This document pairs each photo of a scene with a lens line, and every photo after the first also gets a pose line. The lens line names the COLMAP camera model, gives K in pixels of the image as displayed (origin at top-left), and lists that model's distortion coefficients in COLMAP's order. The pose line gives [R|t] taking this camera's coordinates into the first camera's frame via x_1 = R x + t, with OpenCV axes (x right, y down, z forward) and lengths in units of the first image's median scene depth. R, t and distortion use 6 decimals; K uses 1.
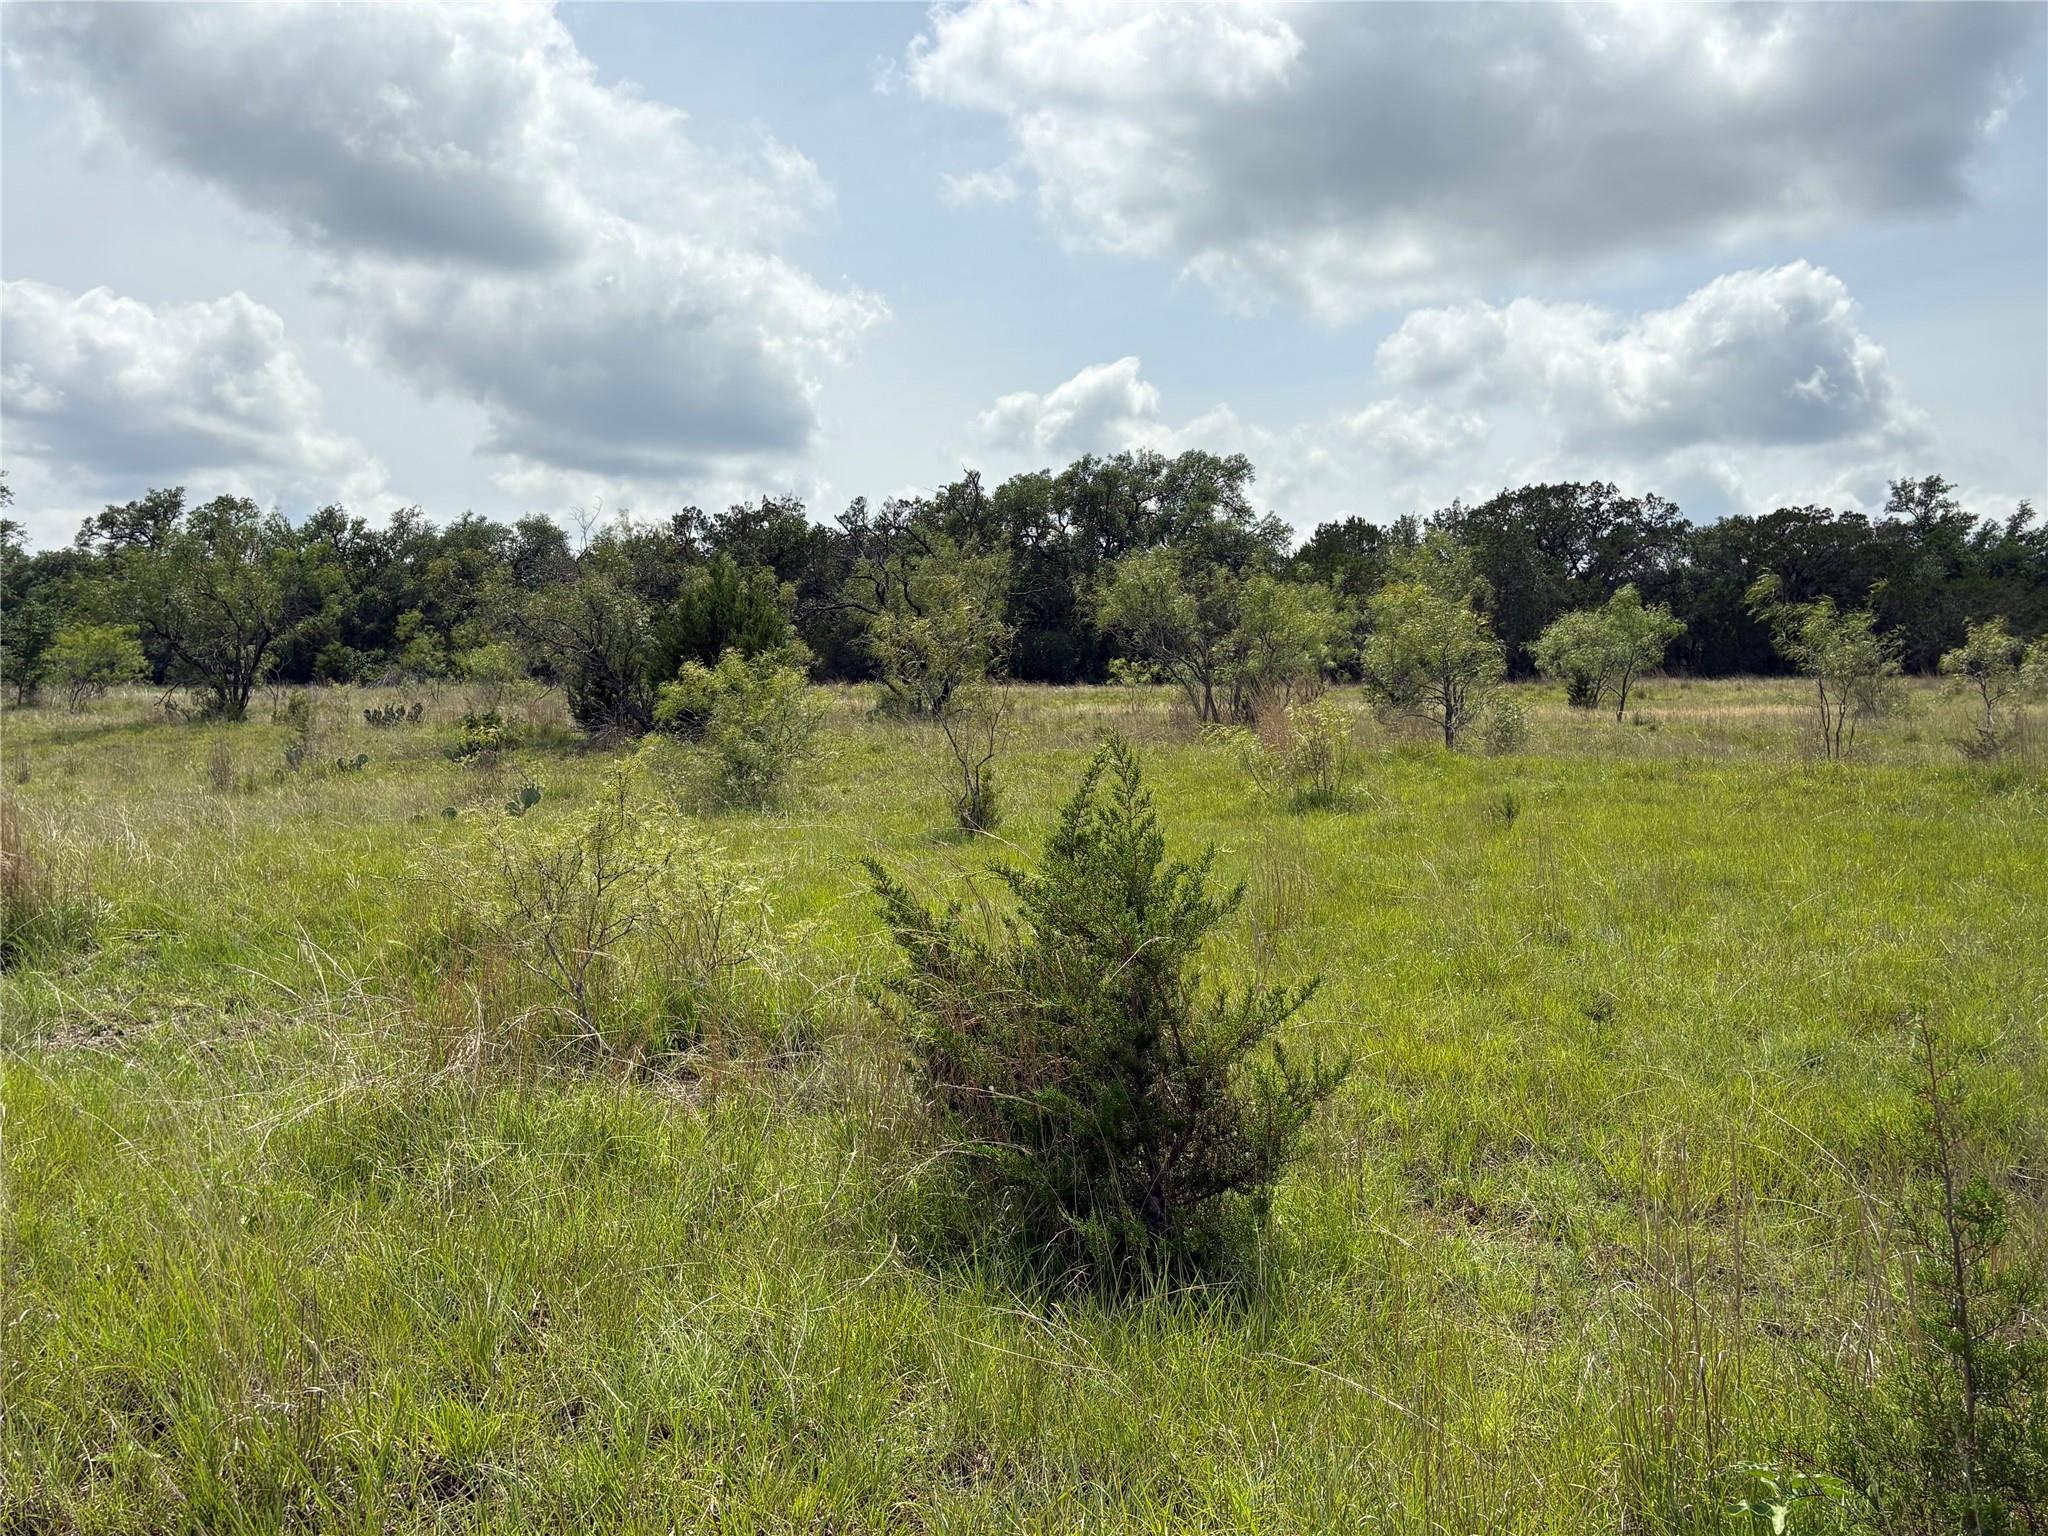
lens RADIAL K [[1822.7, 0, 1017.9], [0, 1822.7, 773.8], [0, 0, 1]] dist [0.052698, -0.036608]
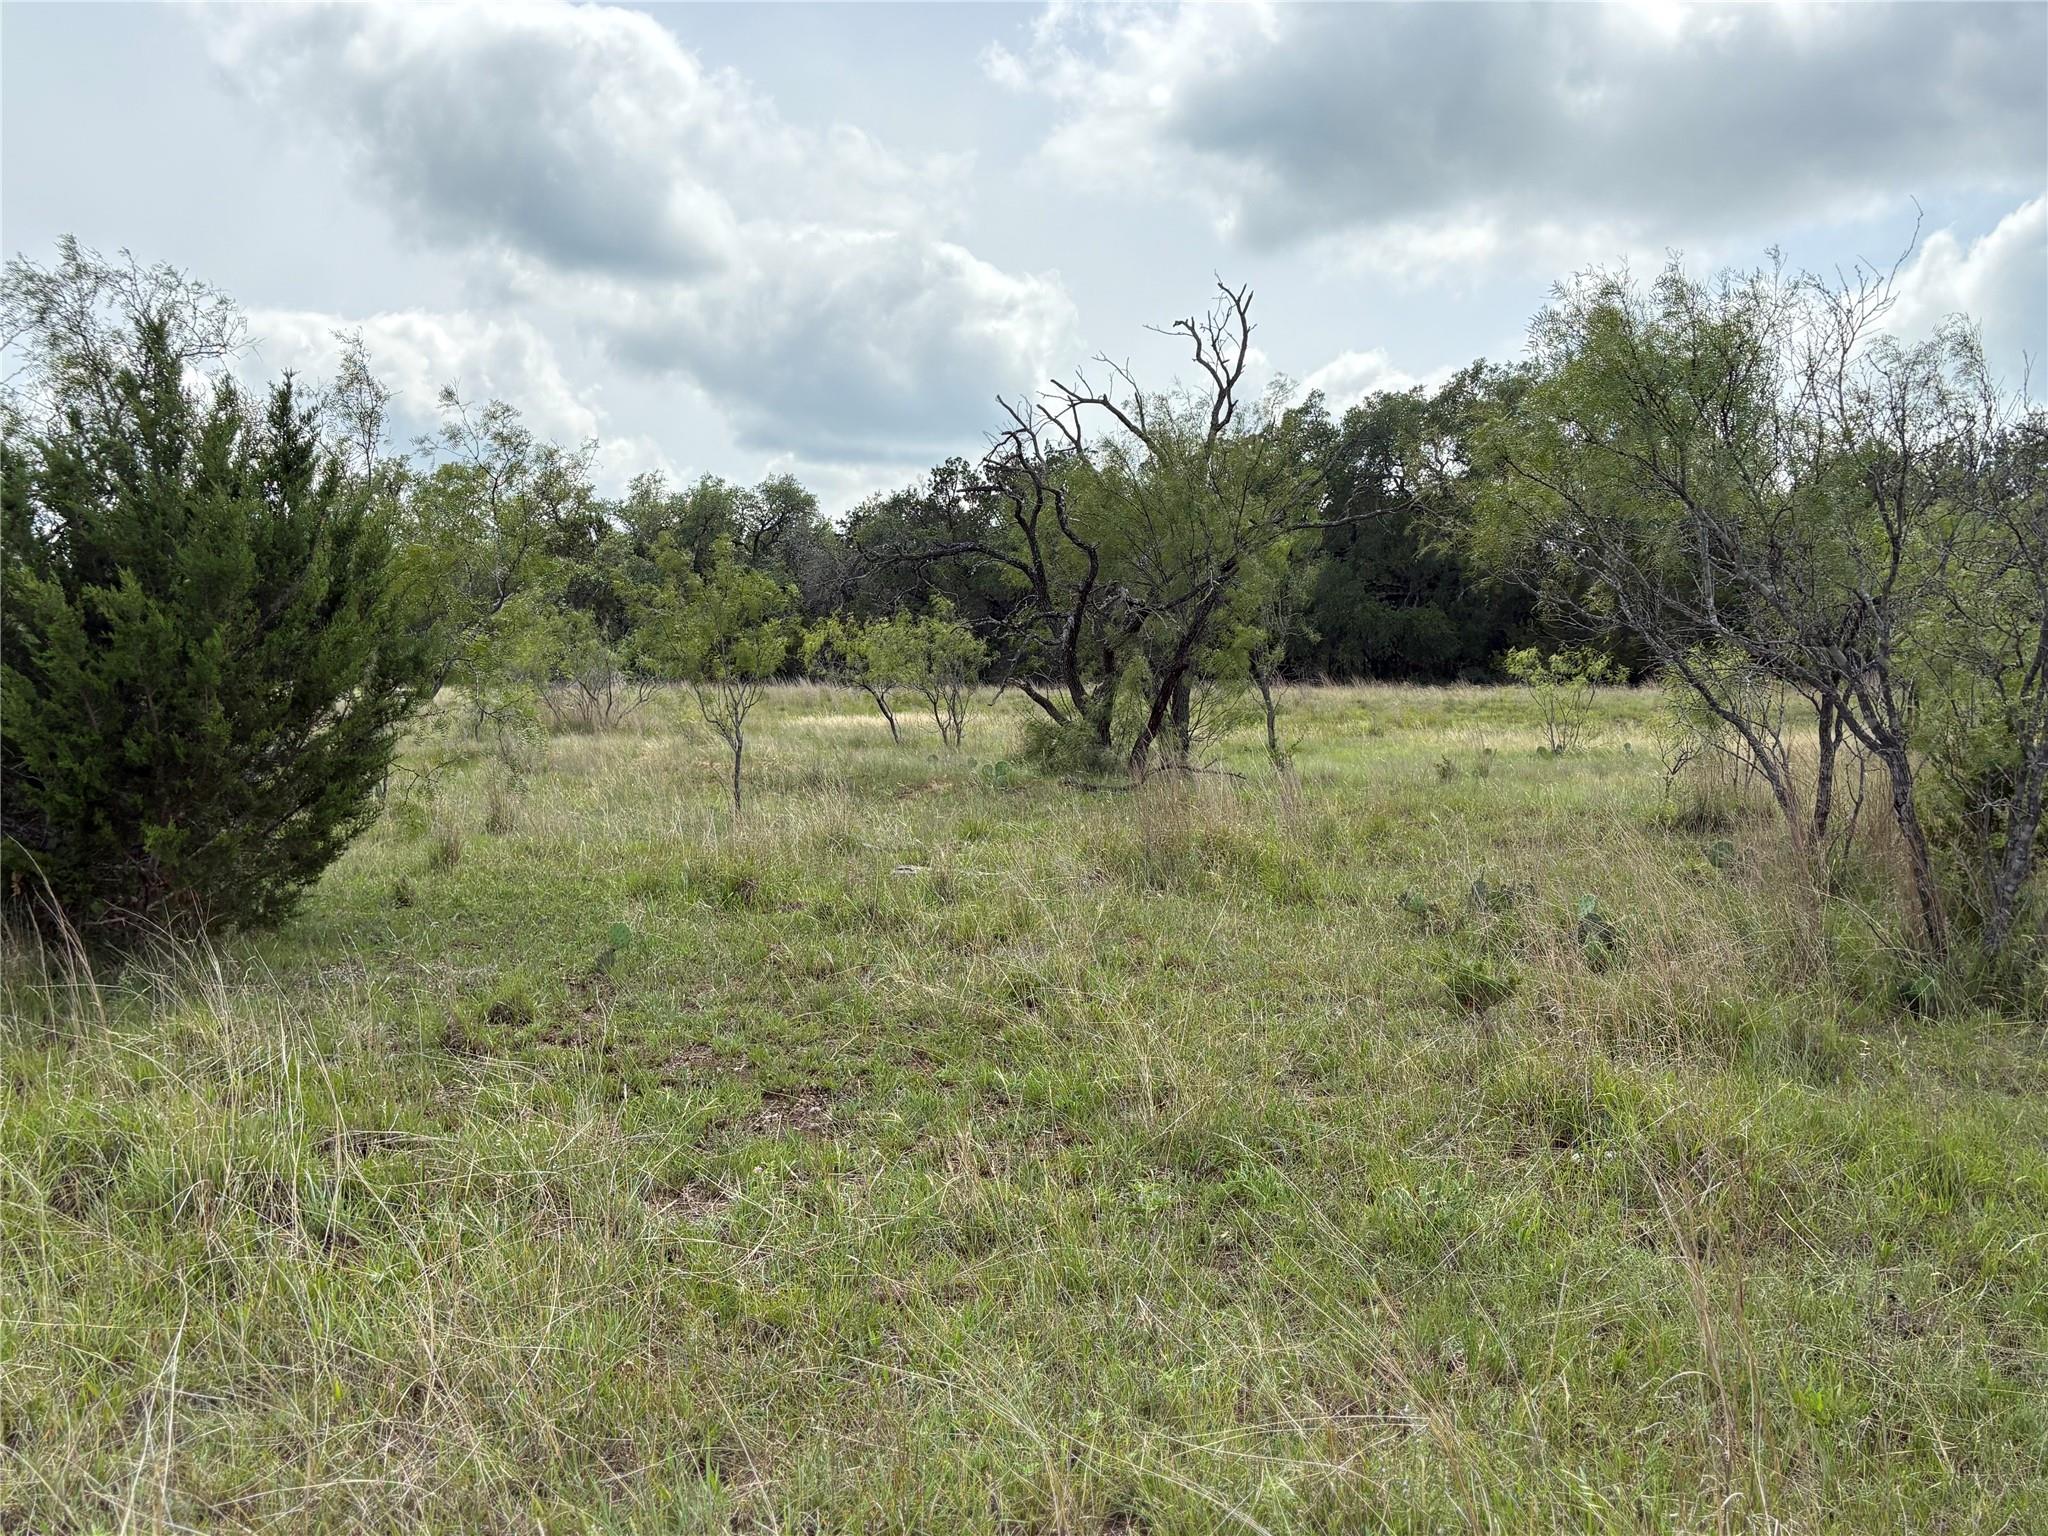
lens RADIAL K [[1856.6, 0, 1005.3], [0, 1856.6, 770.5], [0, 0, 1]] dist [0.053395, 0.000000]
pose [[0.977729, 0.007964, -0.209720, 0.011884], [-0.007260, 0.999965, 0.004124, -0.015942], [0.209746, -0.002510, 0.977753, 0.243548]]
